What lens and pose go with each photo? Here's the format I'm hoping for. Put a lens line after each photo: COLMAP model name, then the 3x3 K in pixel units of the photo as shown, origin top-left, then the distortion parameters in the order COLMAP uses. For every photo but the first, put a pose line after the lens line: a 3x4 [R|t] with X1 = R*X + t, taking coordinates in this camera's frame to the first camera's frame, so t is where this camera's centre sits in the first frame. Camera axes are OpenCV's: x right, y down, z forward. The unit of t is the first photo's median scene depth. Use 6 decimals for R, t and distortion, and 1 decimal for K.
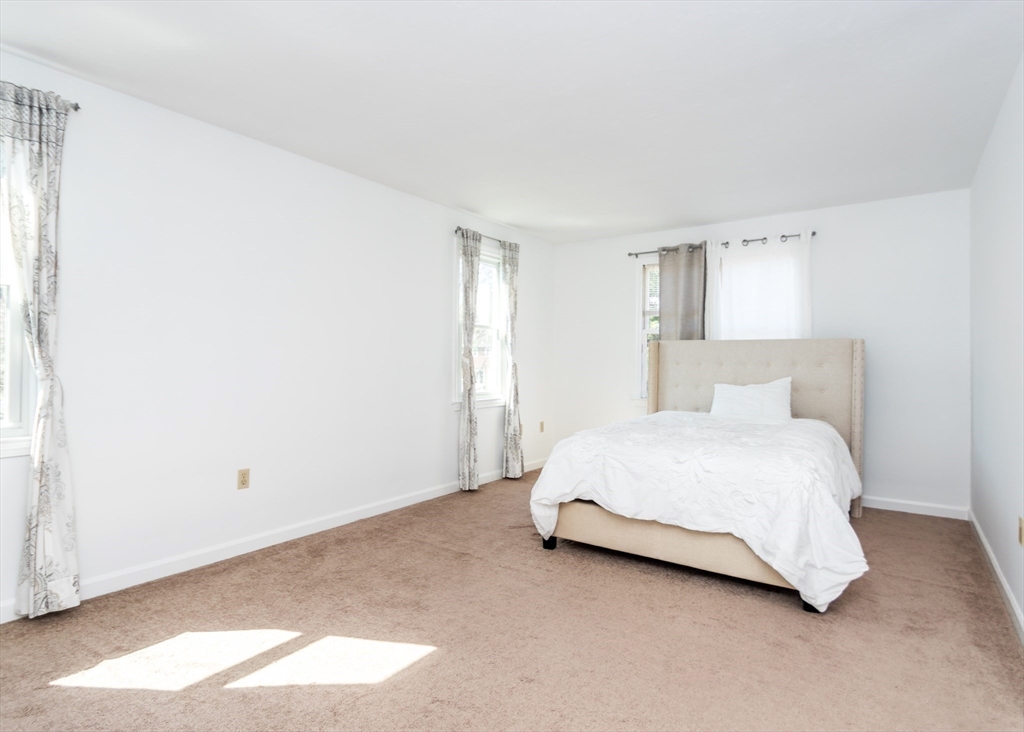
lens RADIAL K [[535.0, 0, 509.5], [0, 535.0, 366.1], [0, 0, 1]] dist [-0.012605, -0.001773]
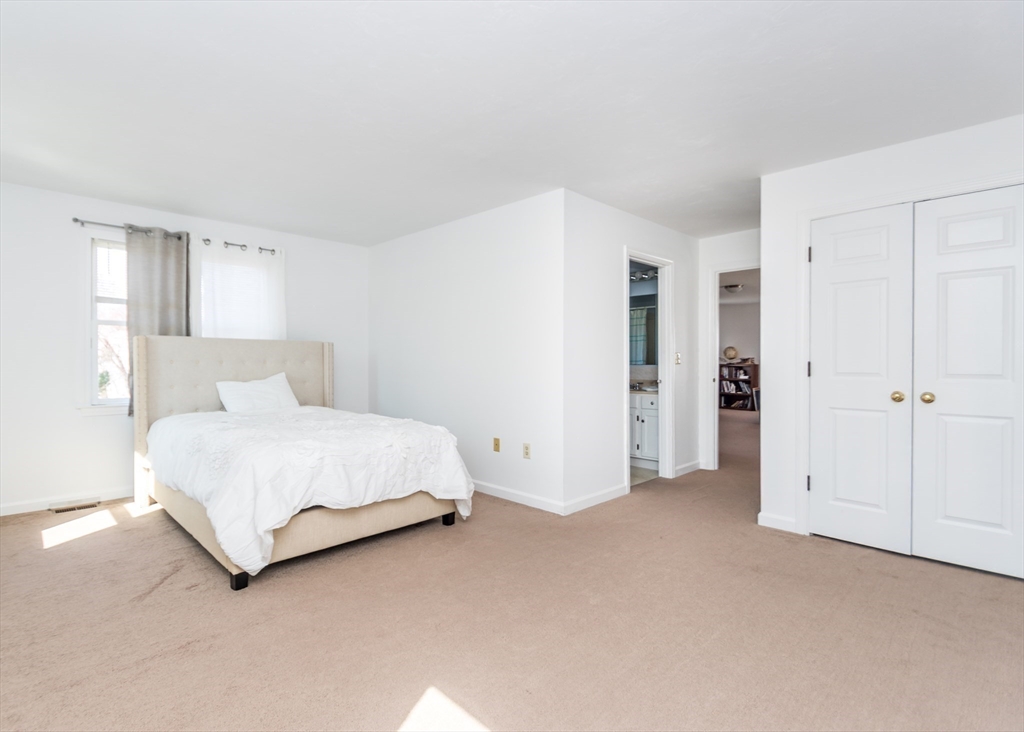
lens RADIAL K [[503.1, 0, 476.5], [0, 503.1, 362.2], [0, 0, 1]] dist [0.000809, -0.001875]
pose [[0.186309, -0.013563, 0.982397, -0.445126], [0.004139, 0.999907, 0.013020, -0.013647], [-0.982482, 0.001640, 0.186348, 0.349975]]
